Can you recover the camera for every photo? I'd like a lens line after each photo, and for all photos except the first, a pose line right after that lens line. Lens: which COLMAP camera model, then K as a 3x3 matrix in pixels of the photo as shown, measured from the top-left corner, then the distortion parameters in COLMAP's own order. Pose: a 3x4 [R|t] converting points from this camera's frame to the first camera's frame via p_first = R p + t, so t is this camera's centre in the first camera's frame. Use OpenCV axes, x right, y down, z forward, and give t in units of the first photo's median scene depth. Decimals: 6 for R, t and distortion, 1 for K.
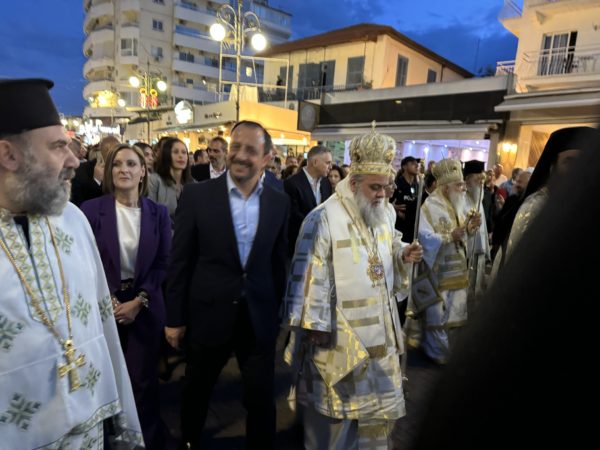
lens RADIAL K [[427.1, 0, 299.7], [0, 427.1, 219.9], [0, 0, 1]] dist [0.013073, -0.010968]
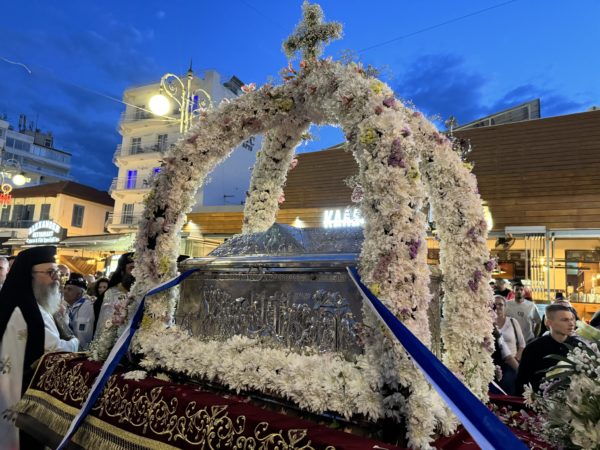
lens RADIAL K [[427.1, 0, 299.3], [0, 427.1, 227.6], [0, 0, 1]] dist [0.013073, -0.010968]
pose [[0.946290, 0.037901, 0.321089, 0.280787], [0.041603, 0.970576, -0.237174, 0.068412], [-0.320631, 0.237794, 0.916870, -0.409931]]
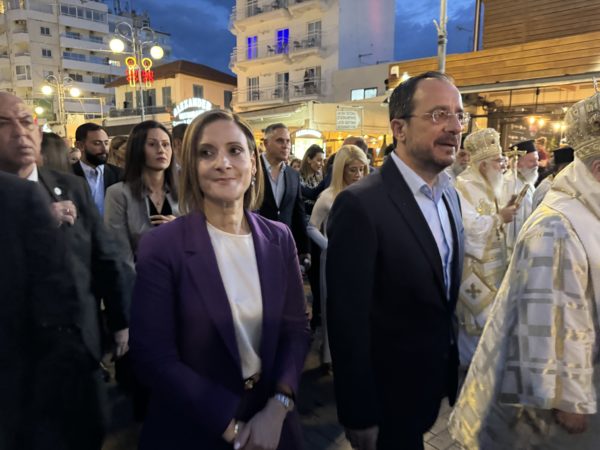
lens RADIAL K [[427.1, 0, 303.5], [0, 427.1, 223.0], [0, 0, 1]] dist [0.013073, -0.010968]
pose [[0.990123, -0.079559, 0.115443, 0.218358], [0.076976, 0.996676, 0.026669, 0.055106], [-0.117181, -0.017519, 0.992956, -0.317696]]
